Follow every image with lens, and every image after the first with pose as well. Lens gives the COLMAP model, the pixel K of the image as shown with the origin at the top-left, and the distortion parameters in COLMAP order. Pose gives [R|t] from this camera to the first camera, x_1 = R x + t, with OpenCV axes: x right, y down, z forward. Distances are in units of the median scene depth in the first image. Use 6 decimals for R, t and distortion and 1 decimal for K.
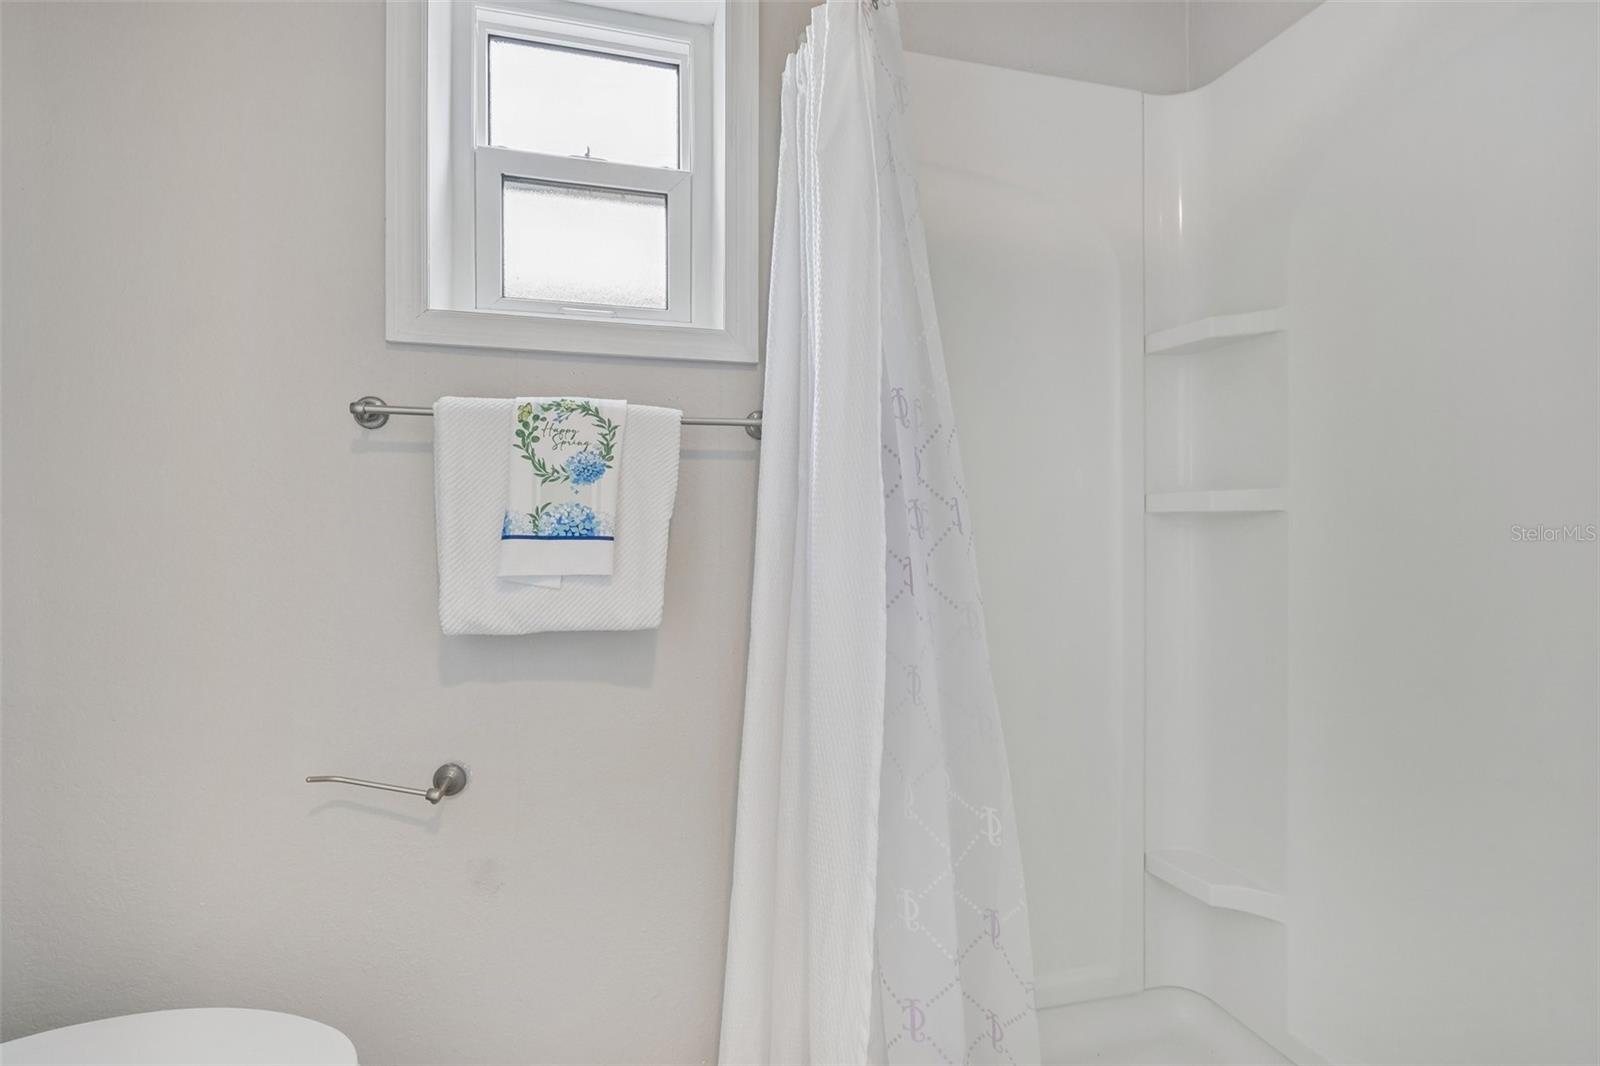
lens RADIAL K [[748.4, 0, 800.4], [0, 748.4, 531.7], [0, 0, 1]] dist [-0.004085, 0.001689]
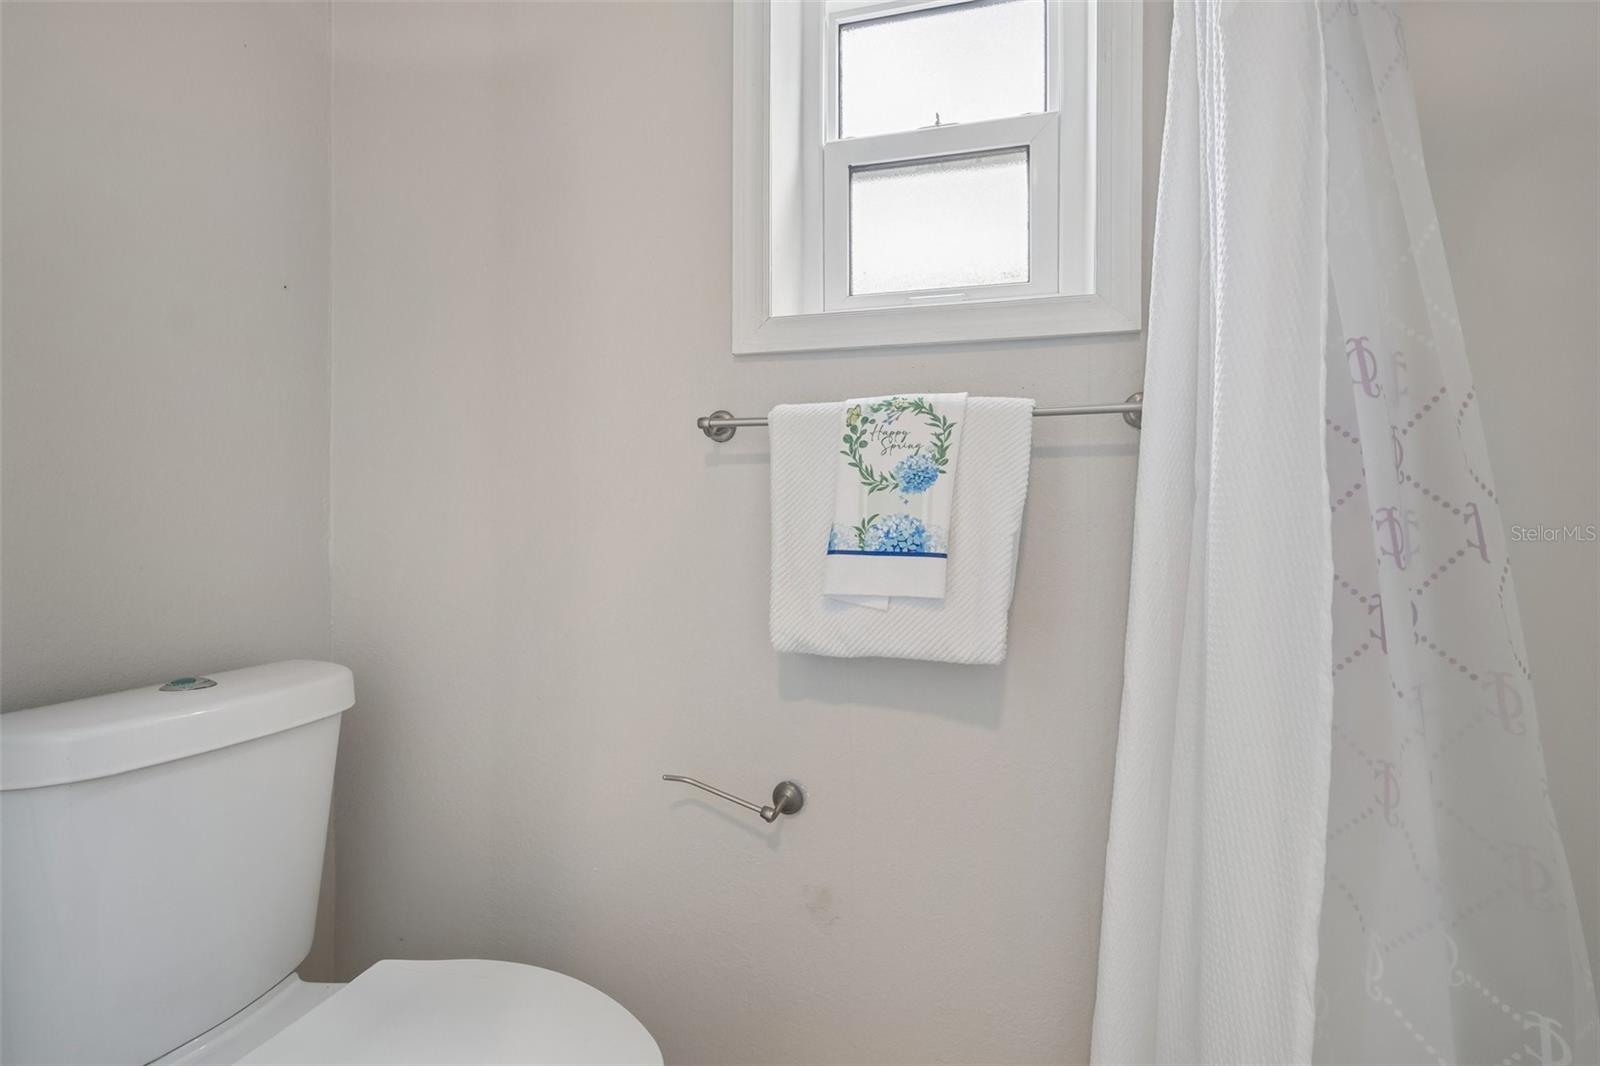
lens RADIAL K [[748.4, 0, 801.2], [0, 748.4, 529.0], [0, 0, 1]] dist [-0.004085, 0.001689]
pose [[0.859076, 0.006302, -0.511809, 0.043485], [-0.006216, 0.999979, 0.001878, -0.021095], [0.511810, 0.001568, 0.859097, 0.174800]]
